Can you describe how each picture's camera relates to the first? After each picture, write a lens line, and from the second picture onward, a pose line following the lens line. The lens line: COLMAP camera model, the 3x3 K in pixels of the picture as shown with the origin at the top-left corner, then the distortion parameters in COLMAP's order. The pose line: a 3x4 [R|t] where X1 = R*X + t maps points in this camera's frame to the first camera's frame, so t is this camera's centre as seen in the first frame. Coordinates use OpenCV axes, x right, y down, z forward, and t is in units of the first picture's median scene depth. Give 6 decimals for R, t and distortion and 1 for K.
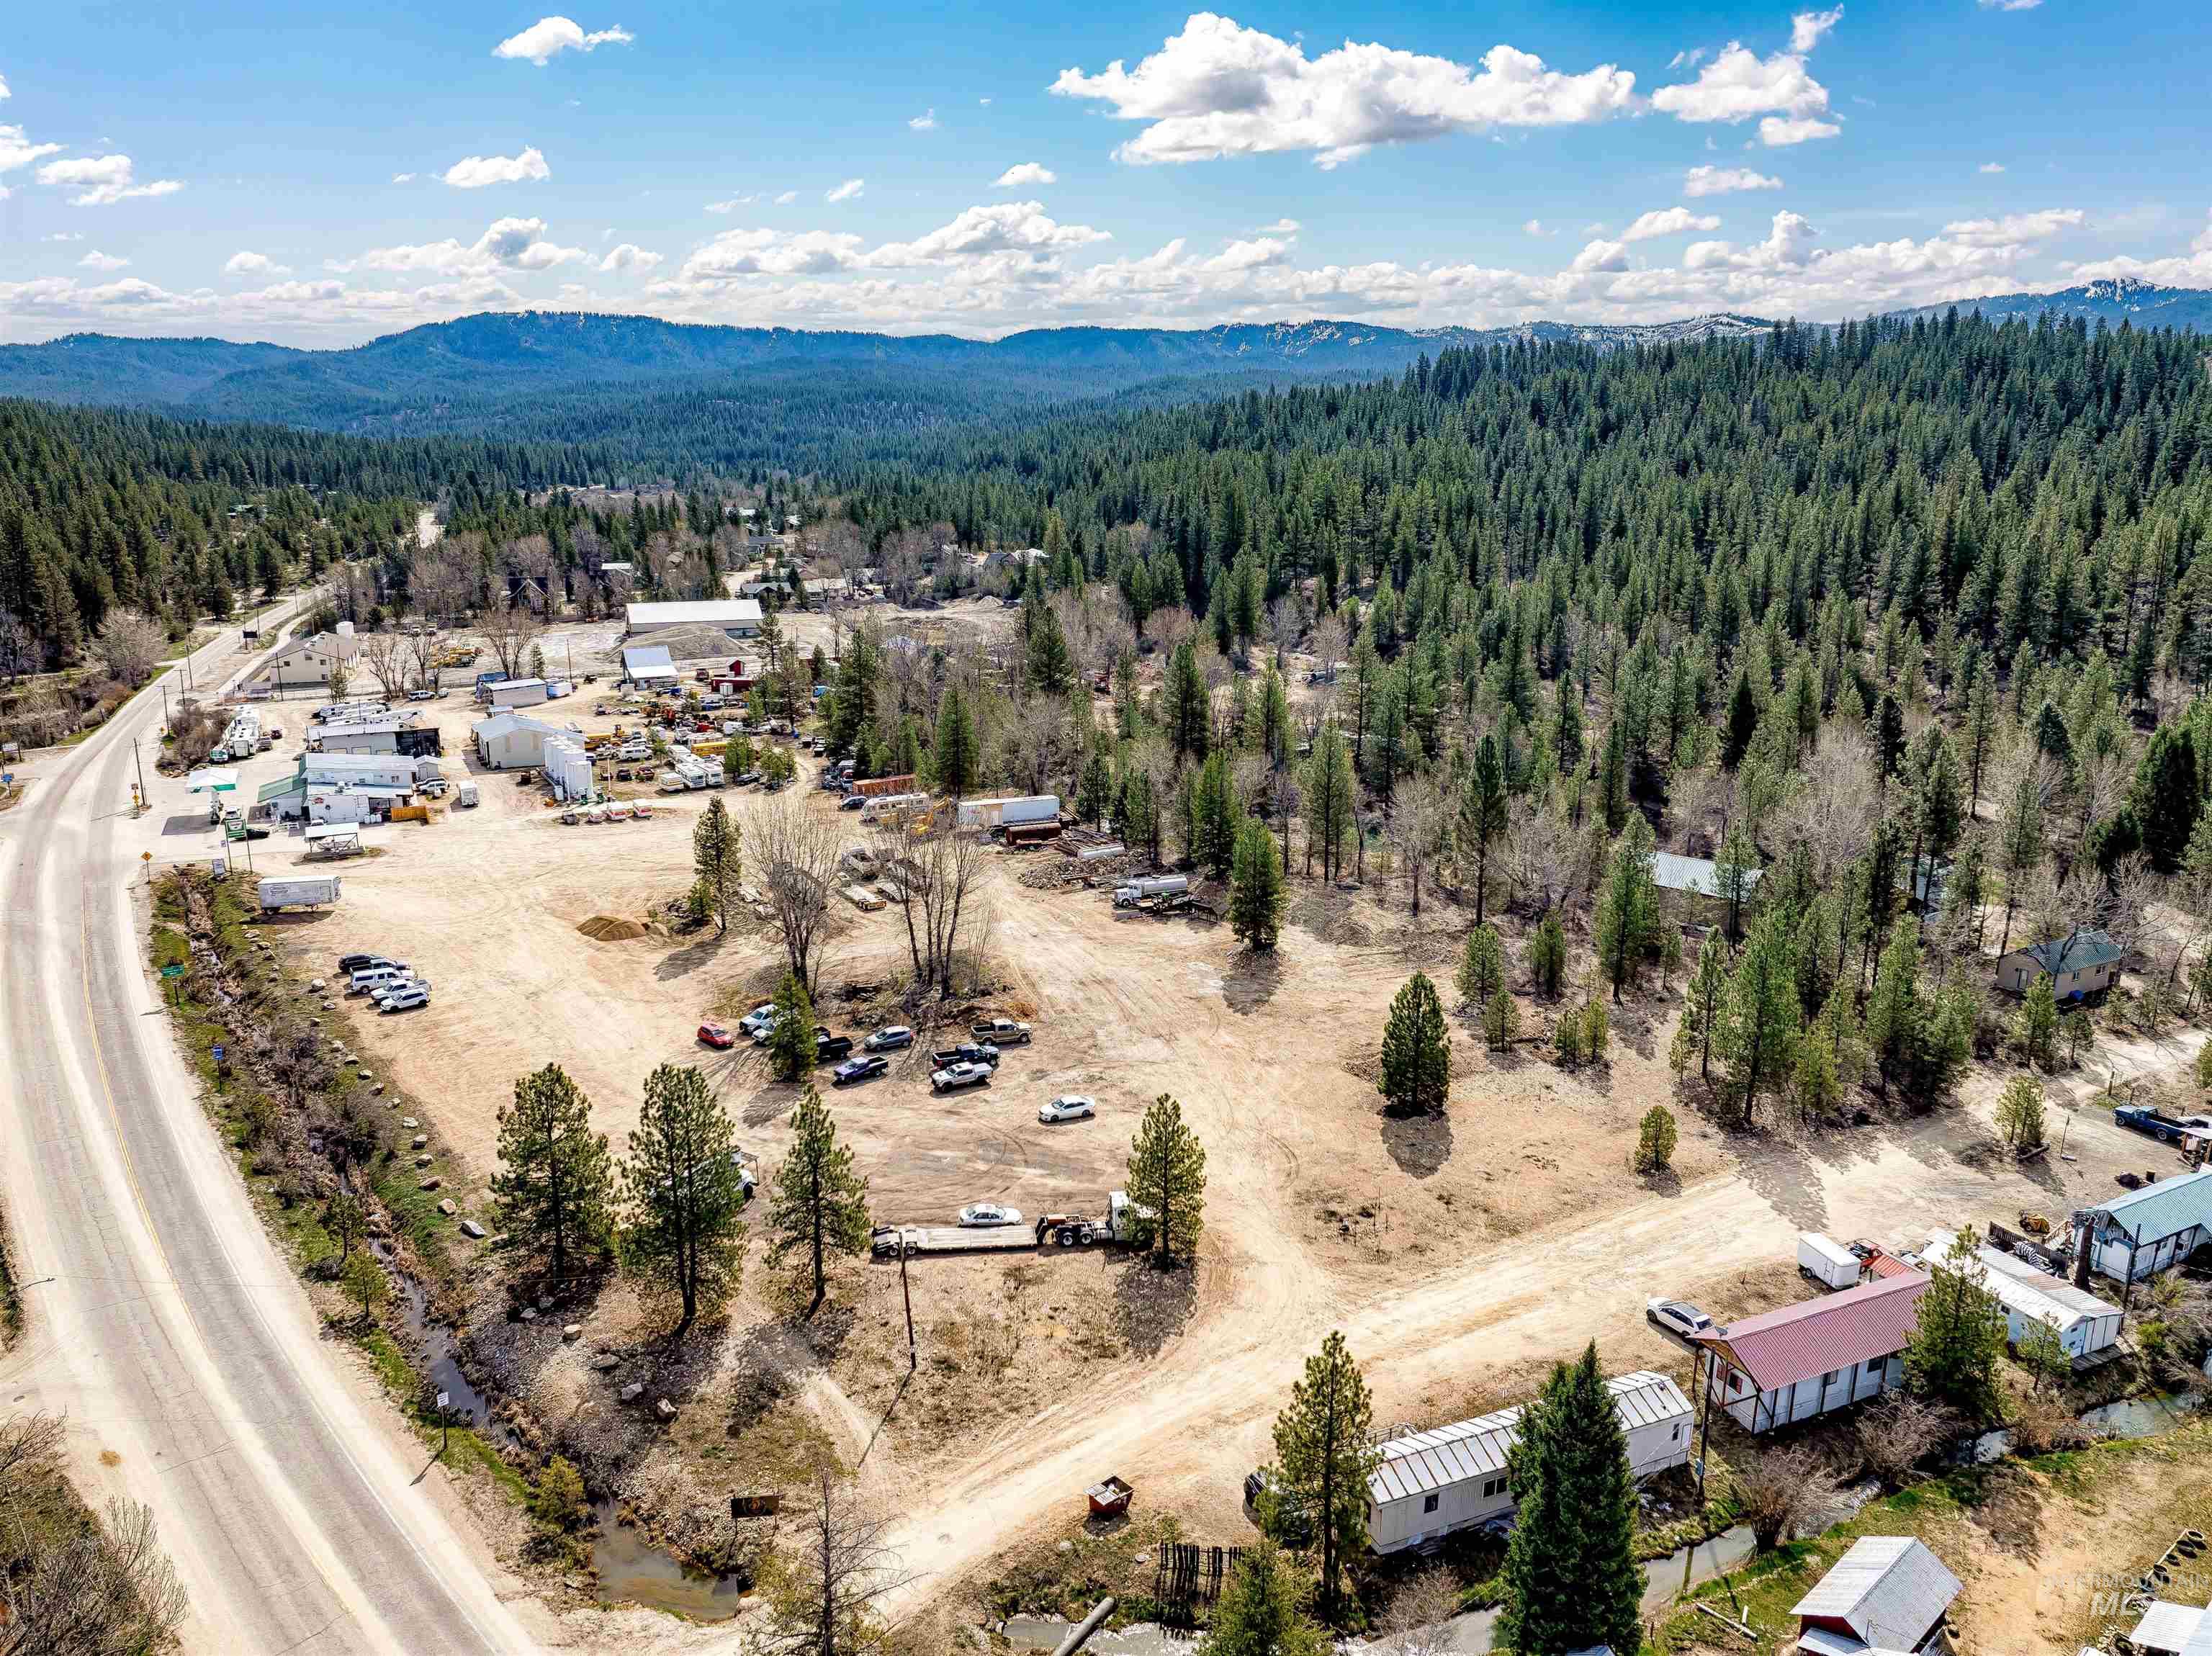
lens RADIAL K [[1600.6, 0, 1123.1], [0, 1600.6, 817.3], [0, 0, 1]] dist [-0.045395, 0.012779]
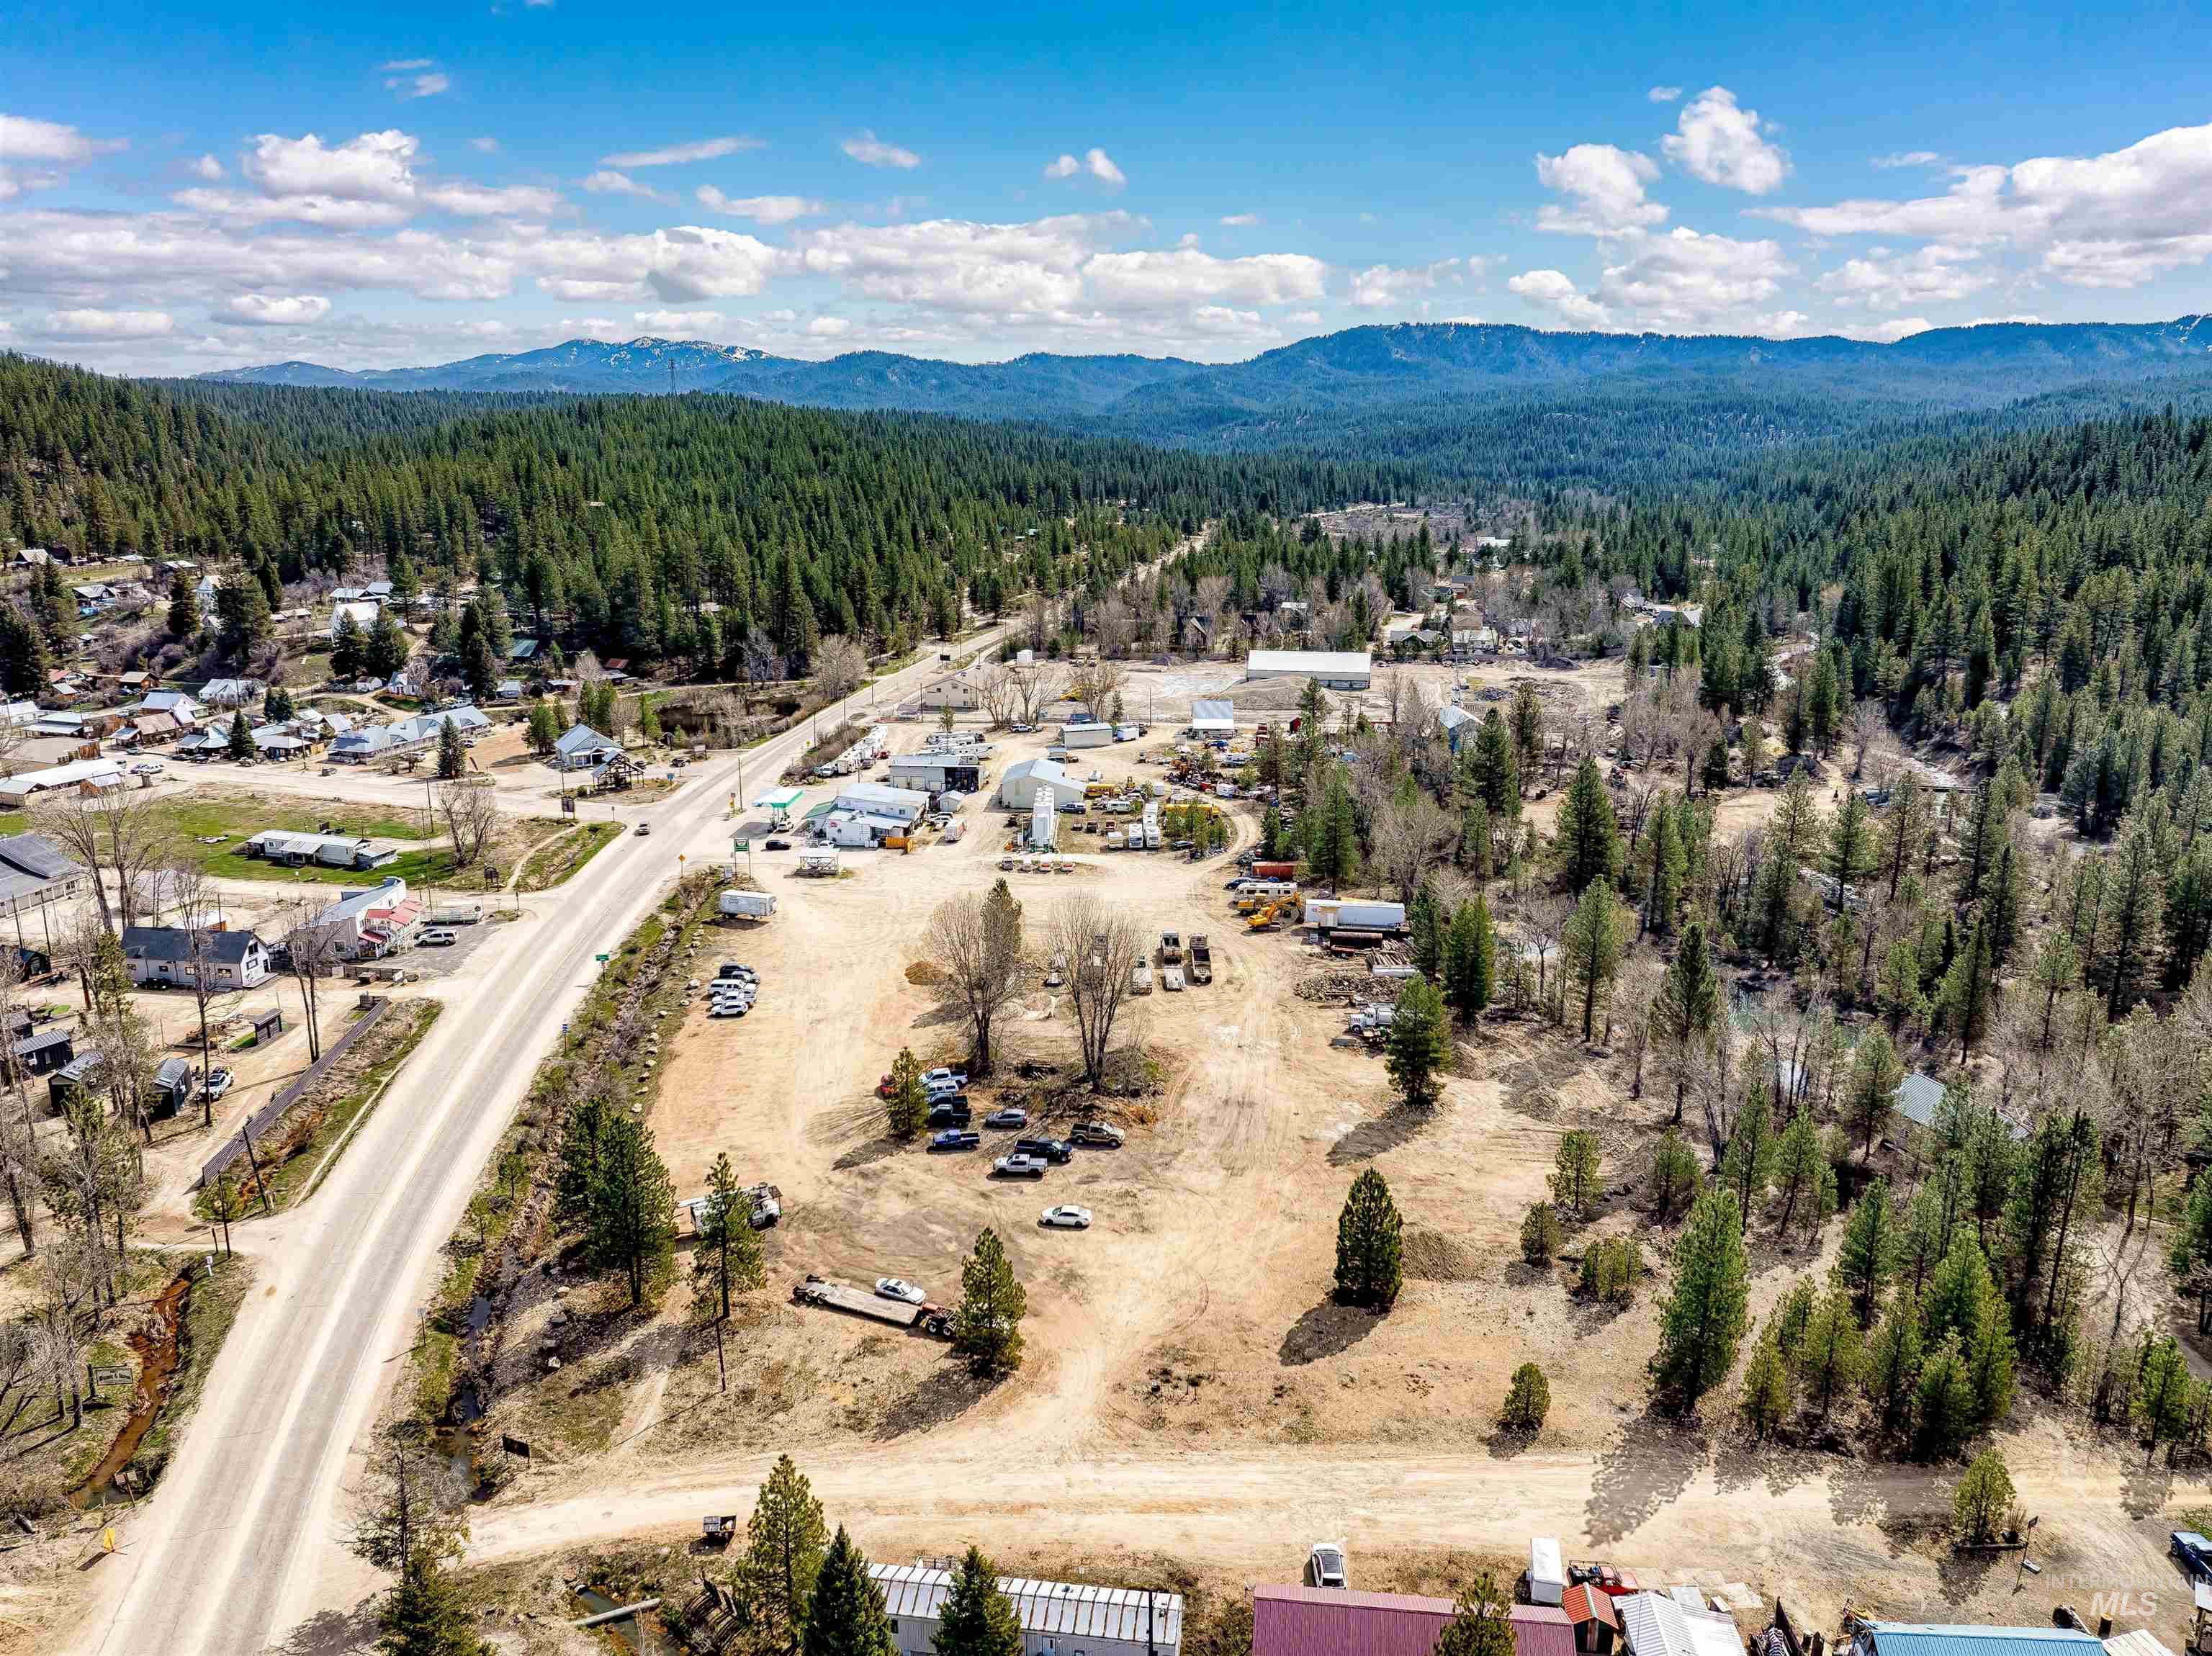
lens RADIAL K [[1600.6, 0, 1123.1], [0, 1600.6, 817.3], [0, 0, 1]] dist [-0.045395, 0.012779]
pose [[0.854495, 0.120879, -0.505199, 0.336767], [-0.118201, 0.992281, 0.037497, -0.092616], [0.505832, 0.027674, 0.862188, 0.015546]]
